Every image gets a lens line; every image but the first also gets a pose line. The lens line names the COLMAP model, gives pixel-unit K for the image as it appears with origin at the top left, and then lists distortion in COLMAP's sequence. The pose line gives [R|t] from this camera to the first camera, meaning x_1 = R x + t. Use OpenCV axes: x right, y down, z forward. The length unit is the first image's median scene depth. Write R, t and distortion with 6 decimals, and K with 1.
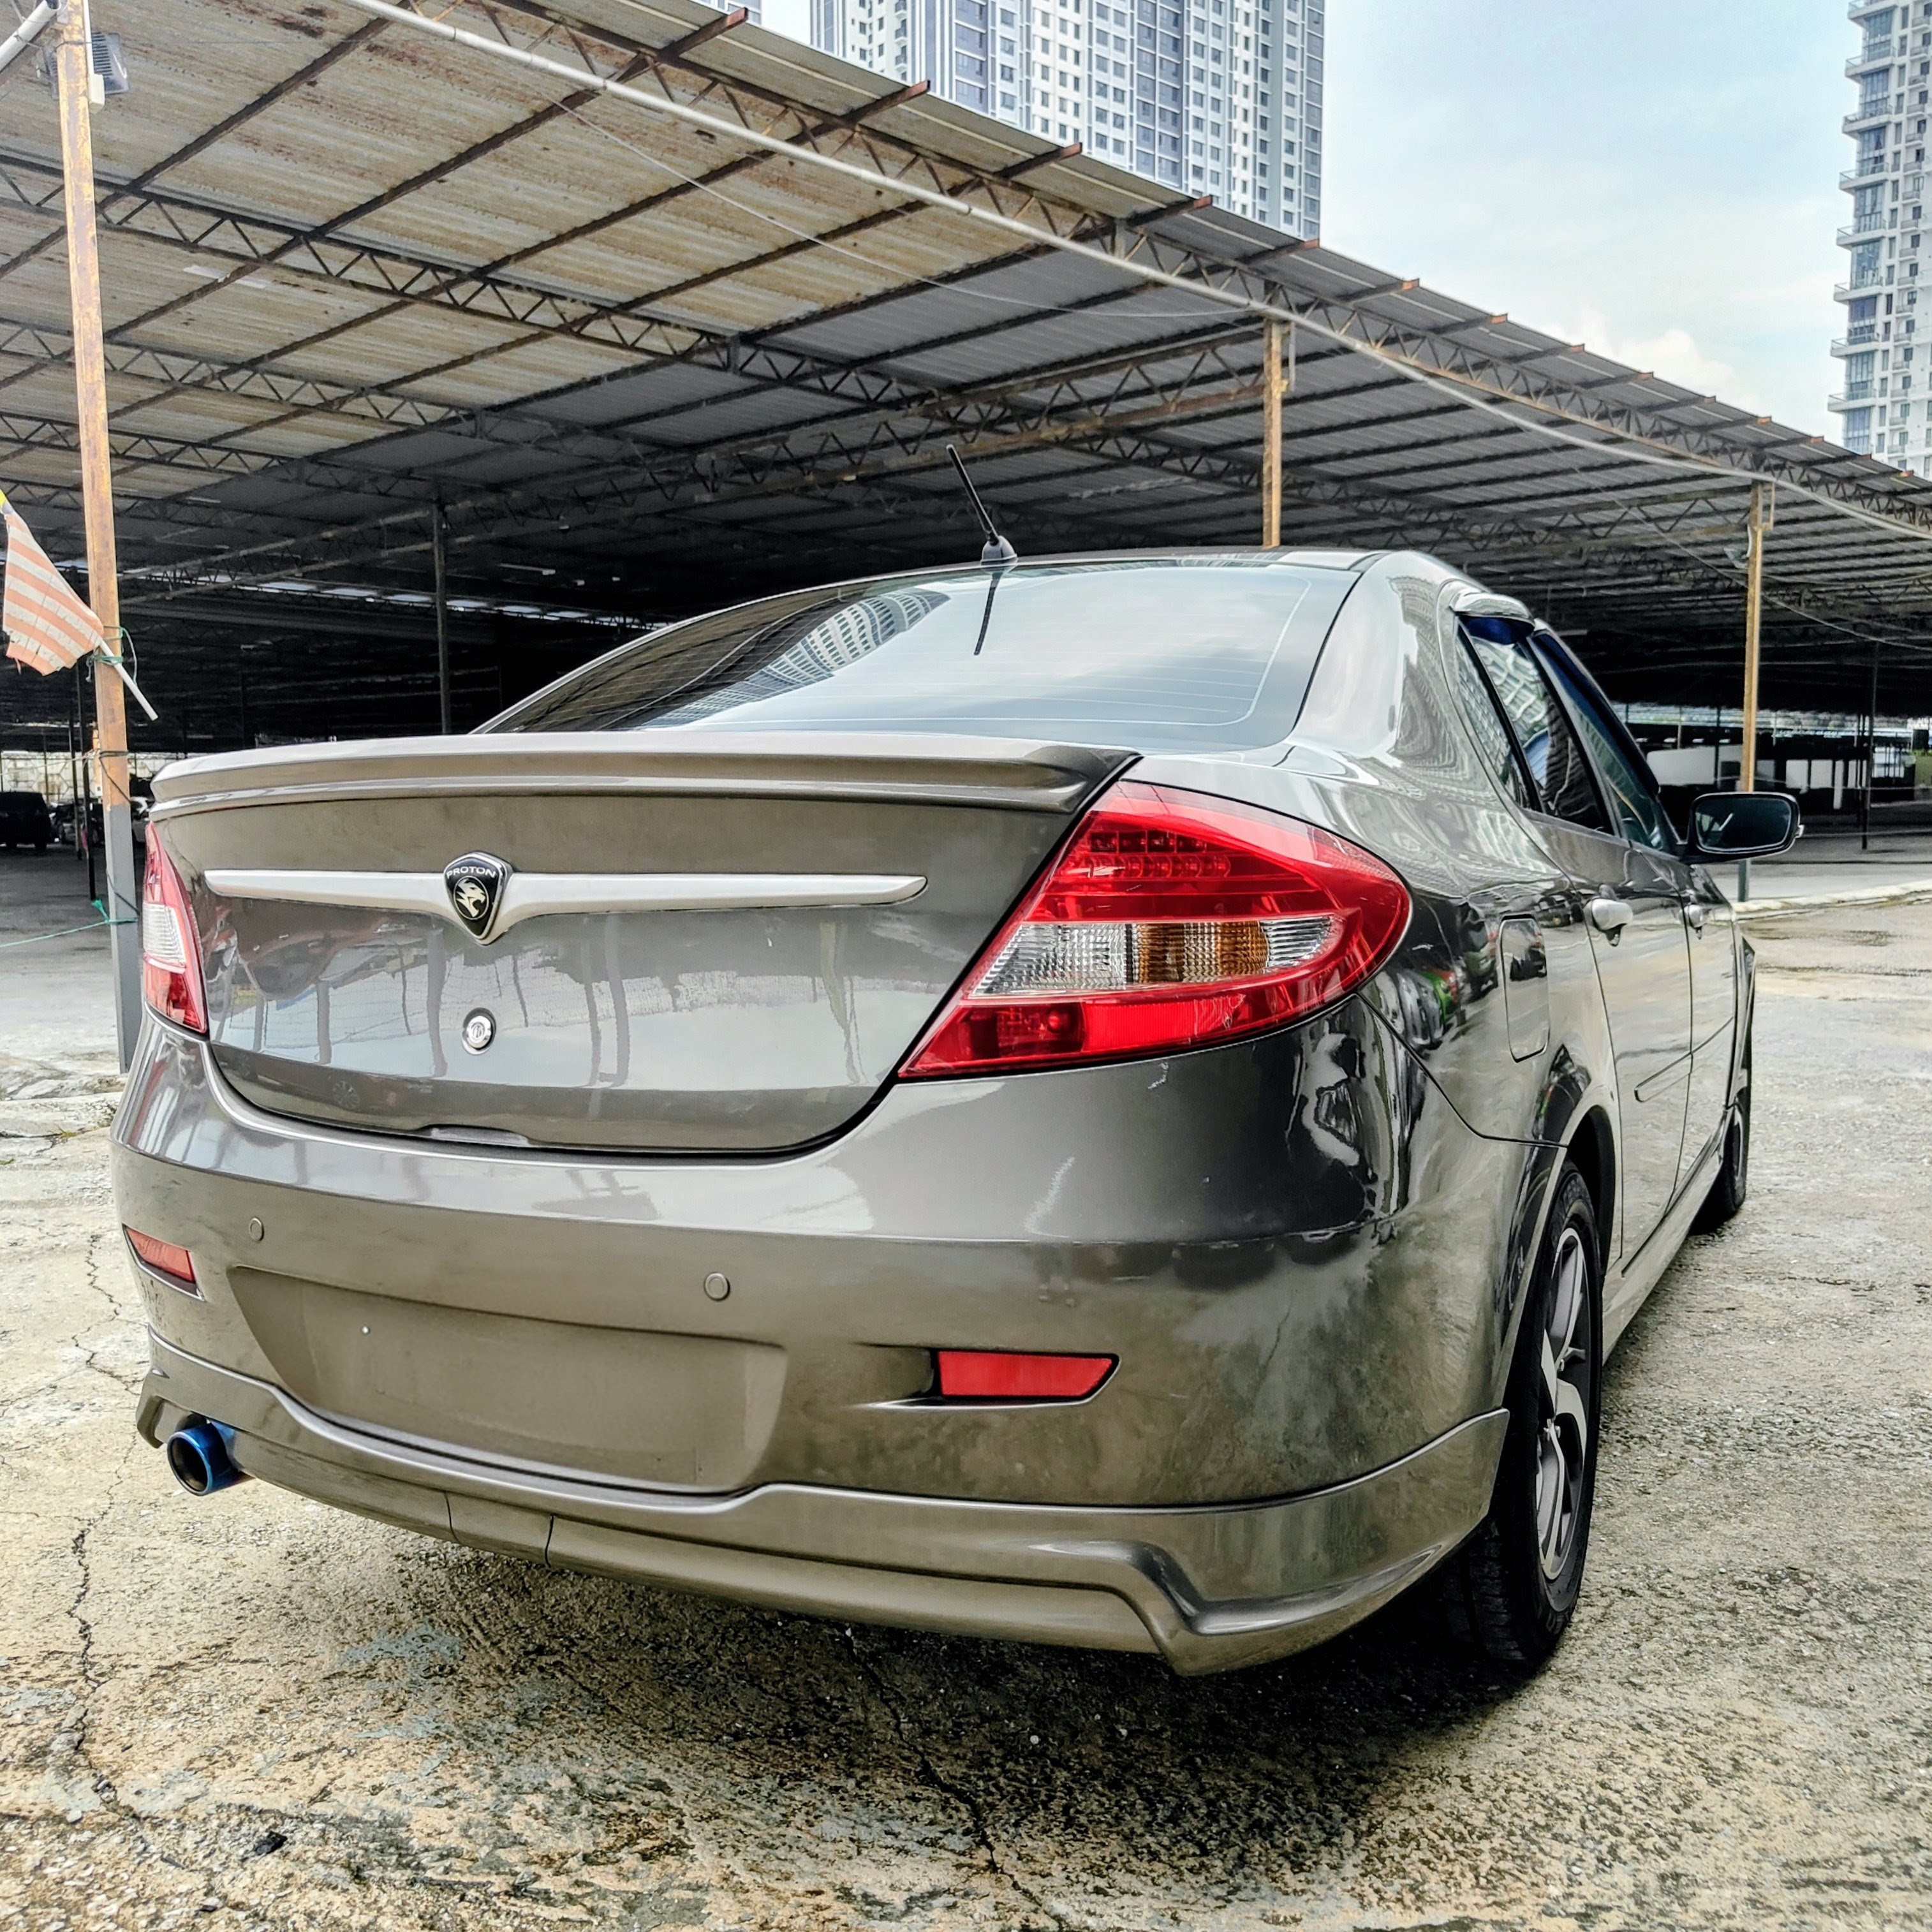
lens RADIAL K [[1825.5, 0, 969.0], [0, 1825.5, 976.2], [0, 0, 1]] dist [-0.001484, 0.015592]
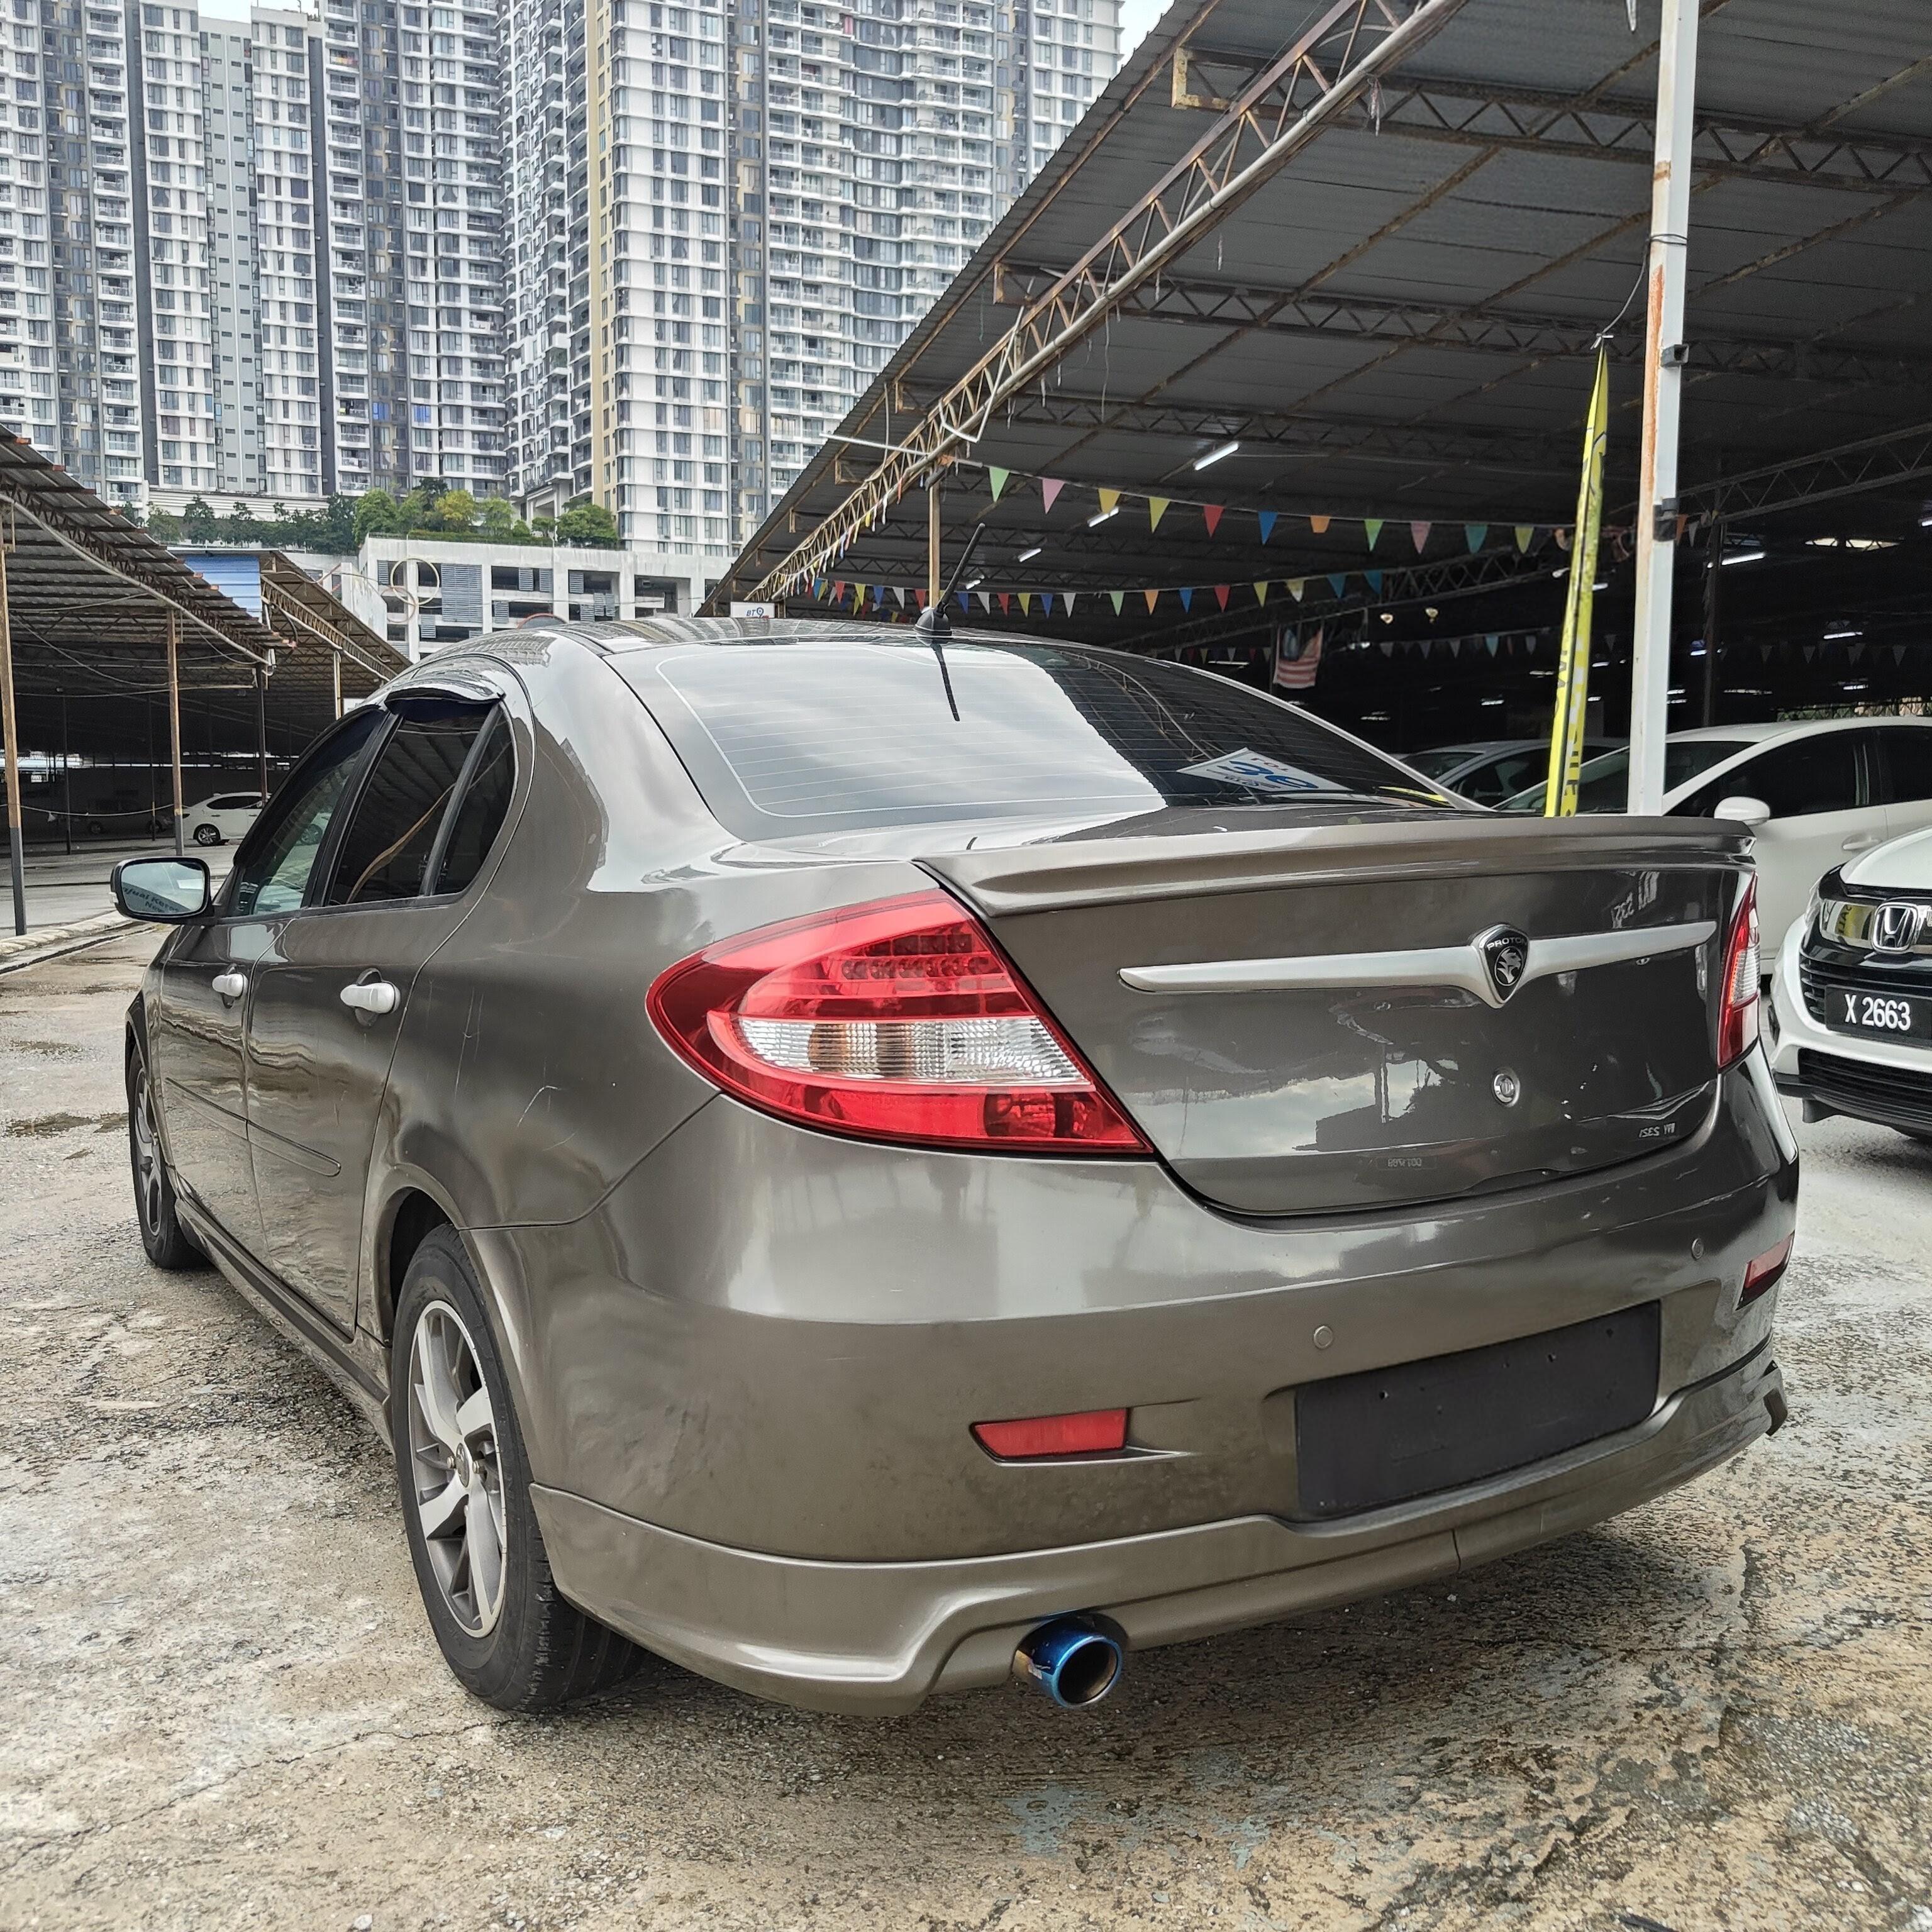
lens RADIAL K [[1808.4, 0, 961.4], [0, 1808.4, 975.7], [0, 0, 1]] dist [-0.017327, 0.034094]
pose [[0.511418, -0.080604, 0.855543, -1.065104], [0.088762, 0.995221, 0.040704, -0.085701], [-0.854735, 0.055123, 0.516129, 0.560058]]
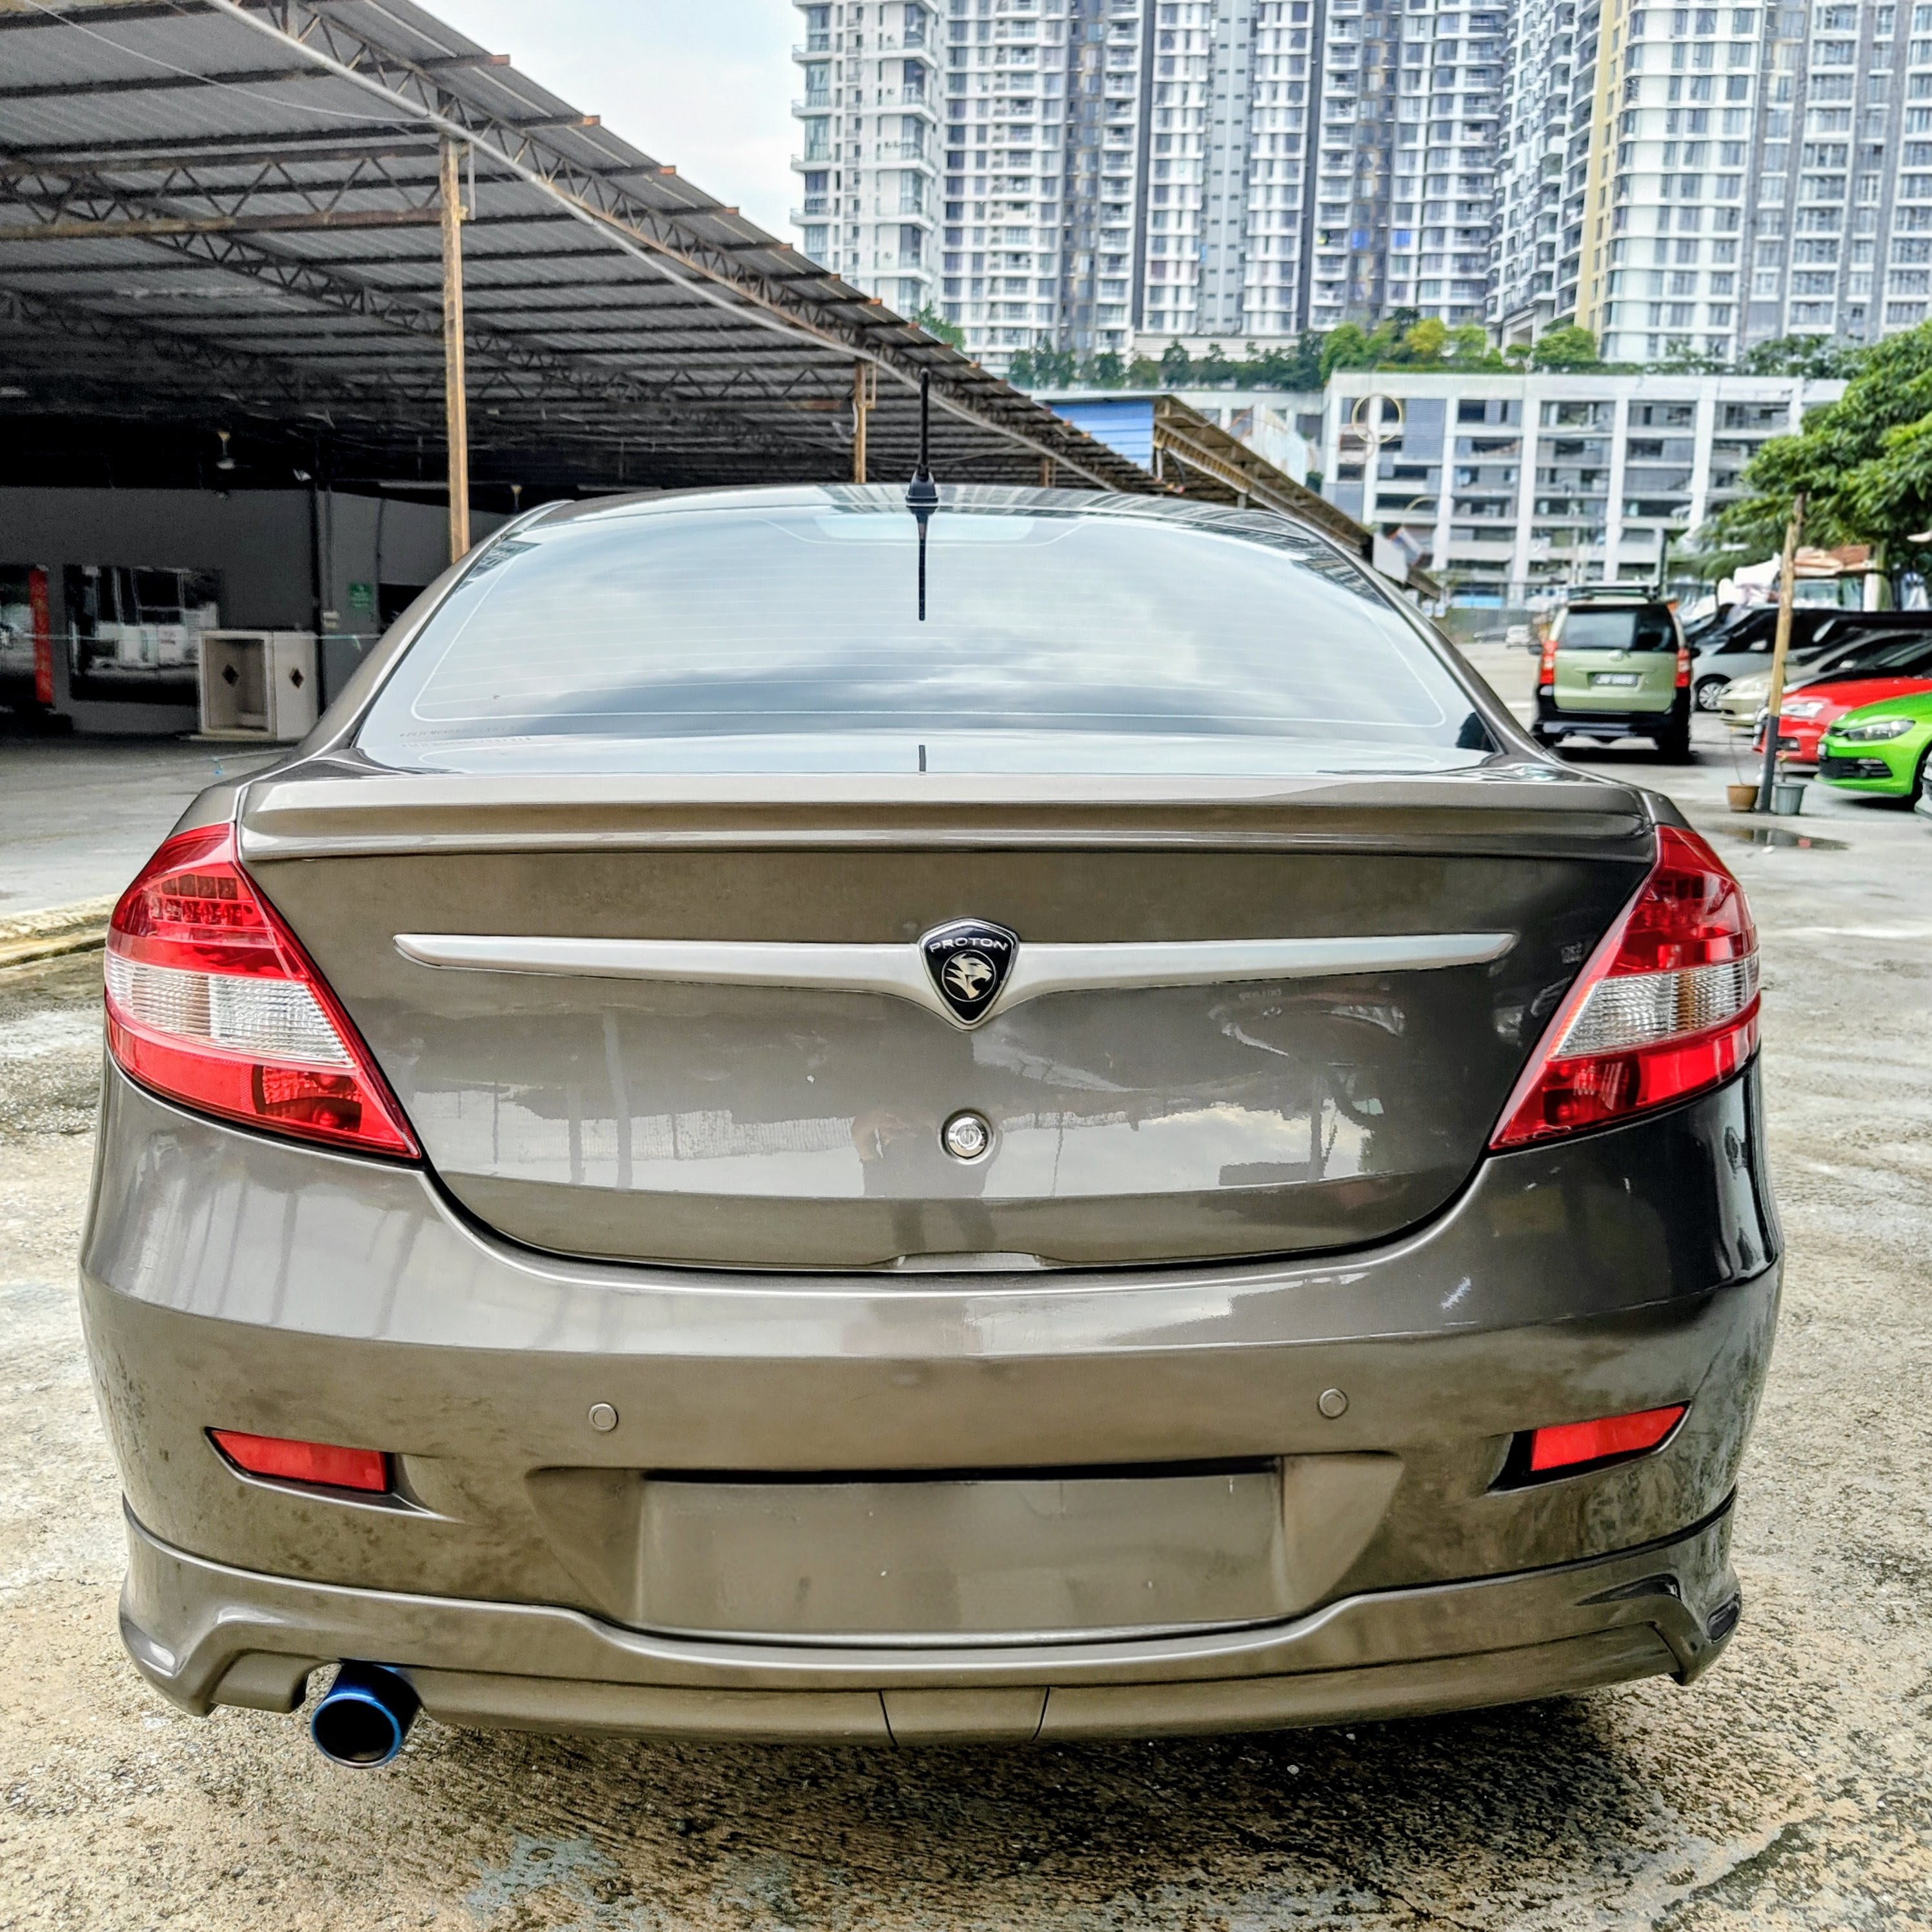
lens RADIAL K [[1870.2, 0, 966.0], [0, 1870.2, 966.0], [0, 0, 1]] dist [-0.014734, 0.033574]
pose [[0.862118, -0.065704, 0.502429, -0.533668], [0.027514, 0.996165, 0.083061, -0.089743], [-0.505960, -0.057784, 0.860619, 0.227250]]
